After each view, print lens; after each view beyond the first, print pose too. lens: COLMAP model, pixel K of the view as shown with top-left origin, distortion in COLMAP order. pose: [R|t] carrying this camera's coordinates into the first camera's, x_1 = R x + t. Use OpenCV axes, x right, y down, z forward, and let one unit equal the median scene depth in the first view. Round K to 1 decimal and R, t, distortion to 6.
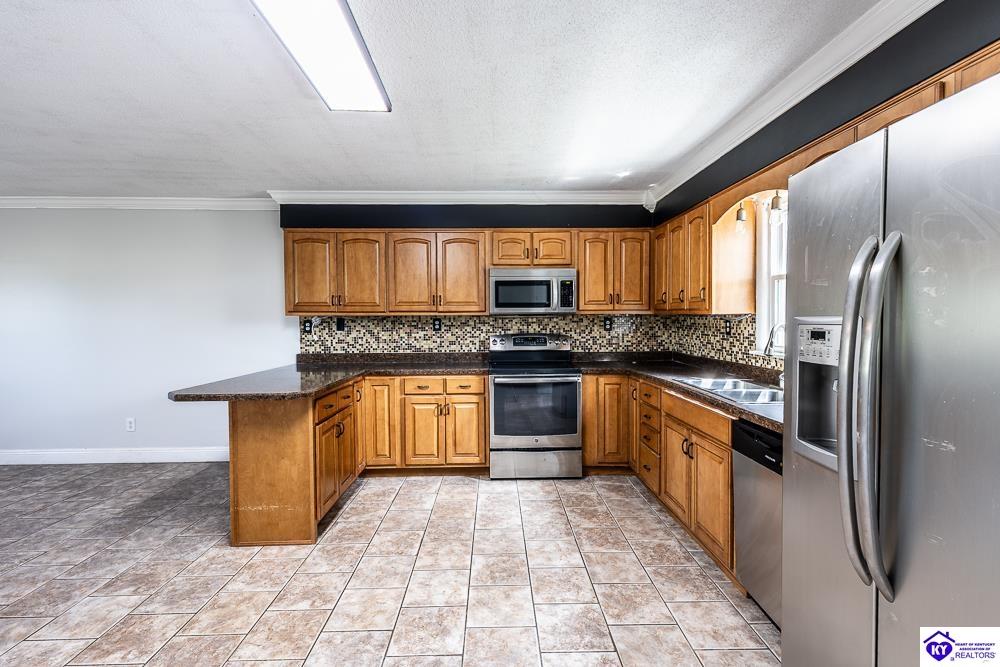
lens RADIAL K [[460.7, 0, 500.8], [0, 460.7, 329.5], [0, 0, 1]] dist [0.015897, -0.004288]
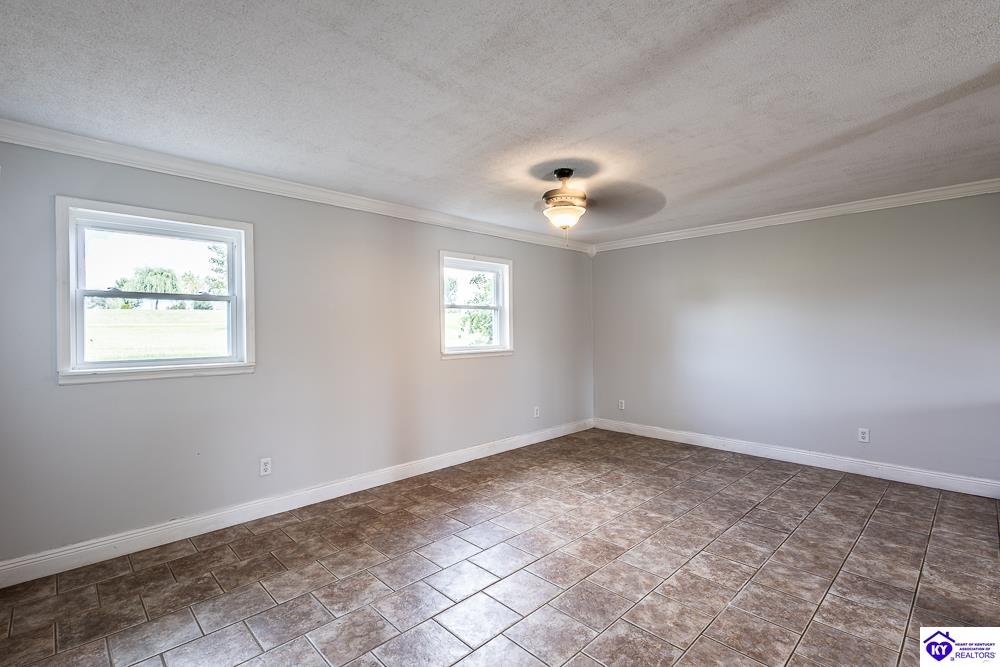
lens RADIAL K [[460.7, 0, 504.4], [0, 460.7, 328.4], [0, 0, 1]] dist [0.015897, -0.004288]
pose [[0.682684, -0.000082, -0.730714, -0.743178], [-0.013470, 0.999829, -0.012697, 0.008171], [0.730590, 0.018510, 0.682566, -0.248560]]
